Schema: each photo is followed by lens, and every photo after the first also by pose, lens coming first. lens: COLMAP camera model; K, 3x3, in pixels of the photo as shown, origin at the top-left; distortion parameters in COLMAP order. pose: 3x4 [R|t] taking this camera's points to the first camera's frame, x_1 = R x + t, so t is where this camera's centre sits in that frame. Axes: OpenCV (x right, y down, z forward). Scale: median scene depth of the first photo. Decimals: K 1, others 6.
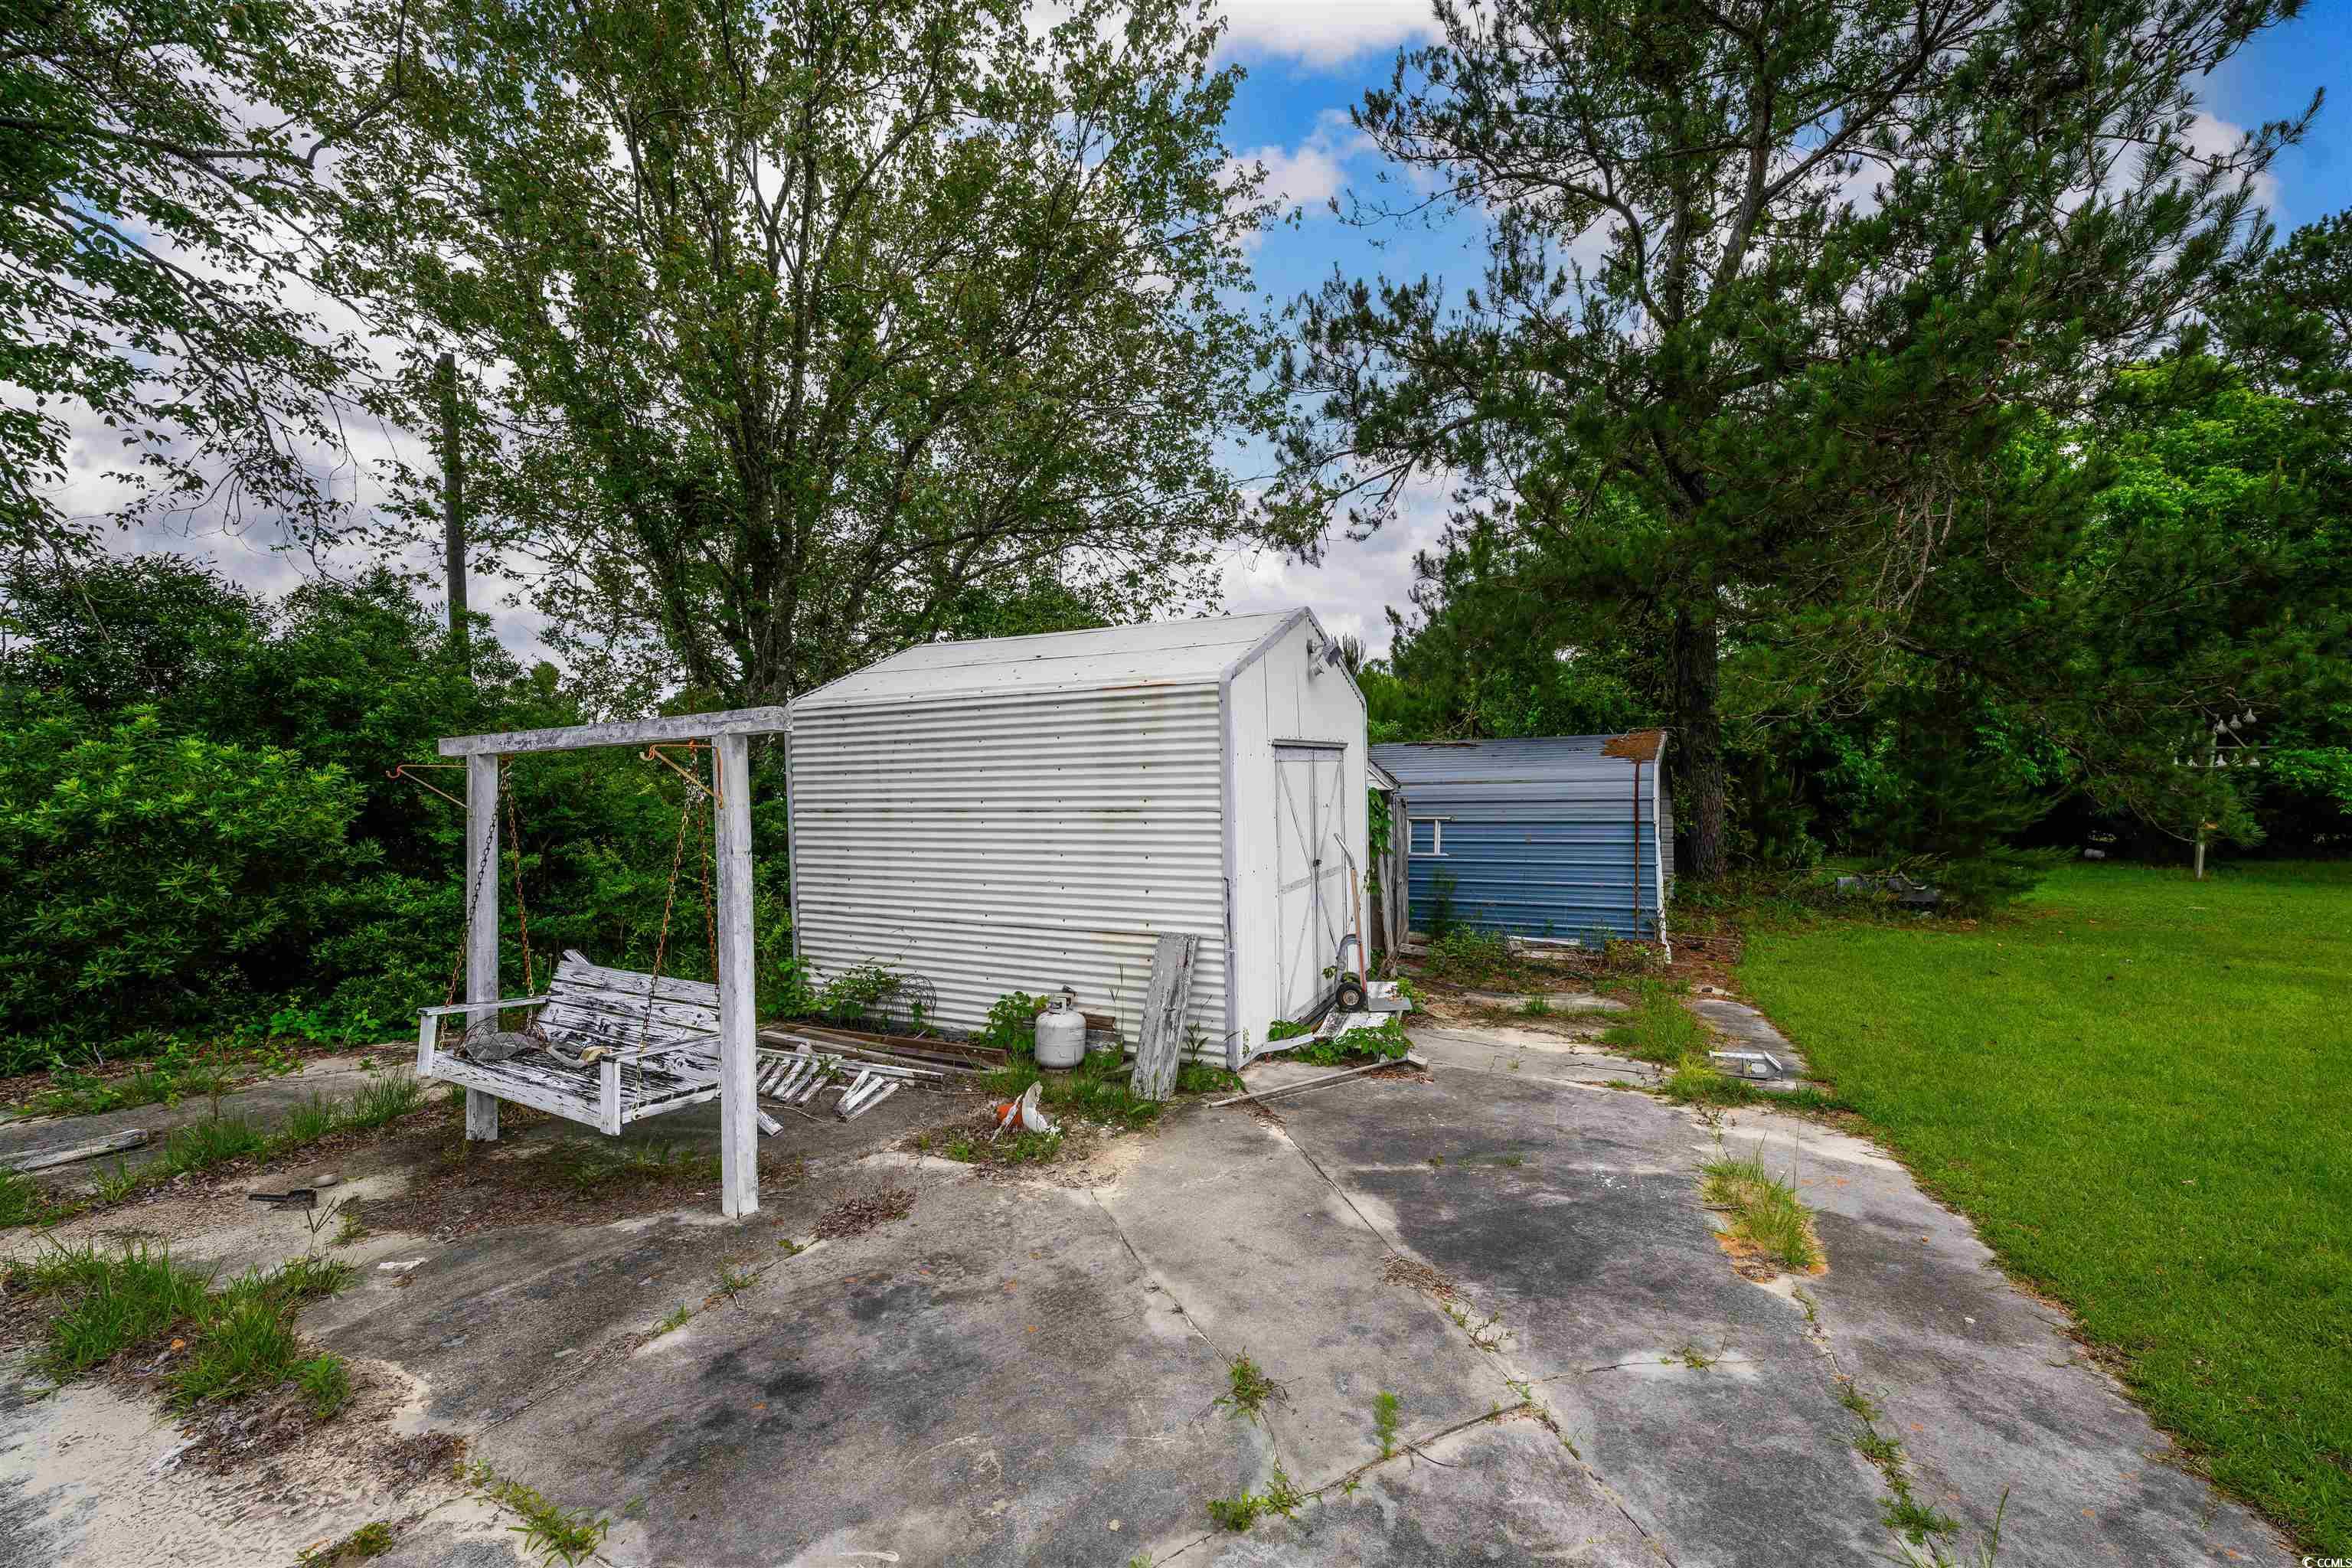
lens RADIAL K [[938.8, 0, 1179.1], [0, 938.8, 777.8], [0, 0, 1]] dist [-0.000109, -0.000085]
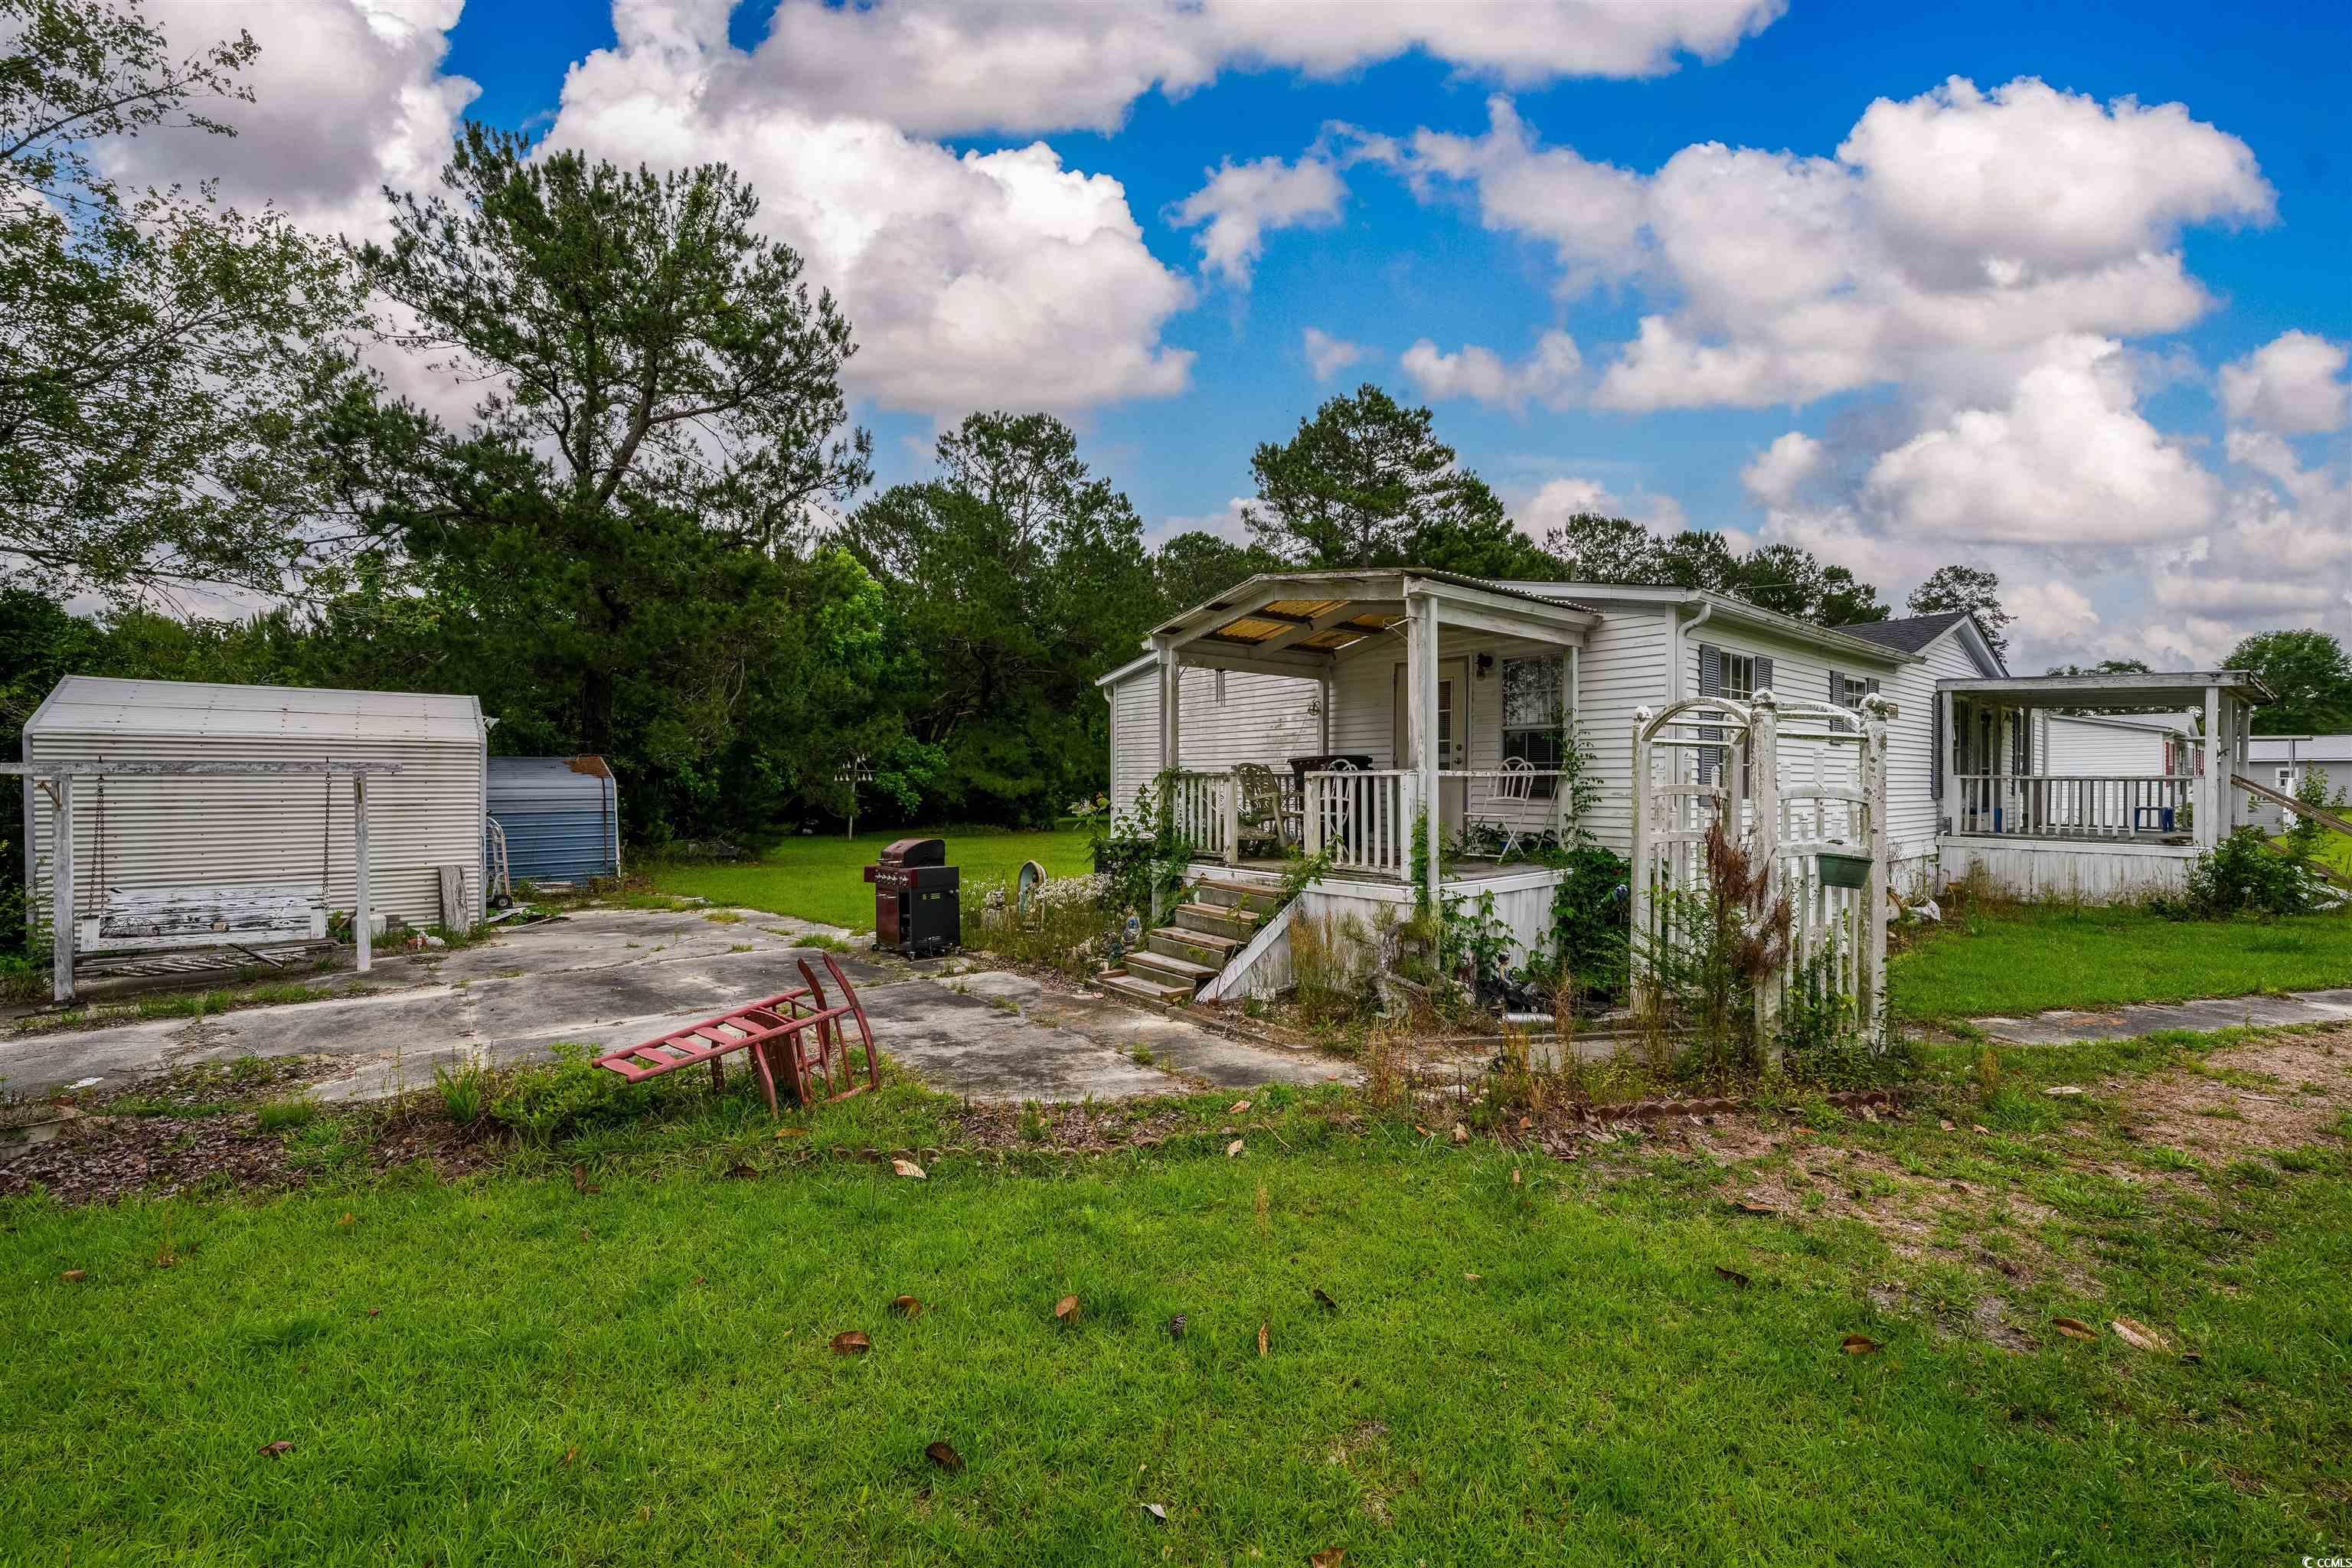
lens RADIAL K [[938.8, 0, 1167.2], [0, 938.8, 791.8], [0, 0, 1]] dist [-0.000109, -0.000085]
pose [[0.419694, -0.001431, 0.907665, -0.463586], [-0.010622, 0.999923, 0.006488, -0.008442], [-0.907603, -0.012364, 0.419646, -0.484359]]
